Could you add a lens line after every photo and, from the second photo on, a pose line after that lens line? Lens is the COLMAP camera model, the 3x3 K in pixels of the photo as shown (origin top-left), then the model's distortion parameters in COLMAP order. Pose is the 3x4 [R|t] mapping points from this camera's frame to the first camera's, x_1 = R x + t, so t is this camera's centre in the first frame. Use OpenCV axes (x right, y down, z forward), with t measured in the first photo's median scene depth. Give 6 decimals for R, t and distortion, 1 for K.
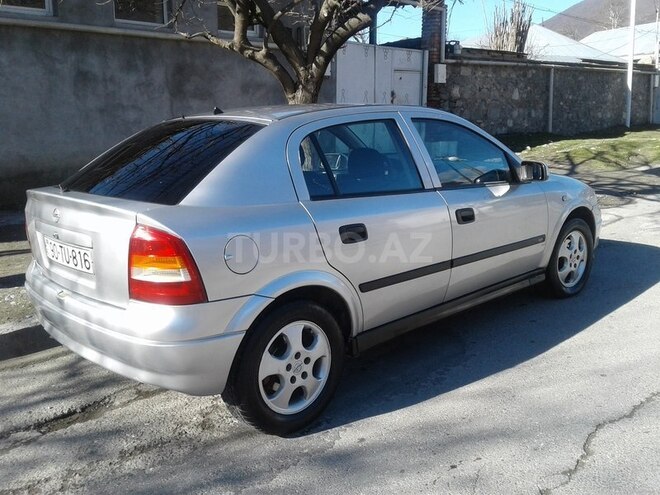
lens RADIAL K [[609.2, 0, 337.1], [0, 609.2, 246.9], [0, 0, 1]] dist [0.002890, 0.000000]
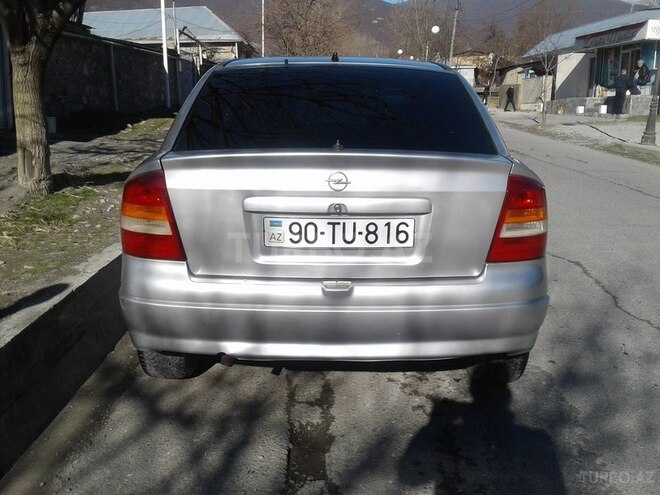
lens RADIAL K [[609.2, 0, 332.4], [0, 609.2, 246.2], [0, 0, 1]] dist [0.002890, 0.000000]
pose [[0.694640, -0.140224, 0.705559, -0.391481], [0.122231, 0.989562, 0.076327, -0.011786], [-0.708897, 0.033221, 0.704529, 0.188555]]
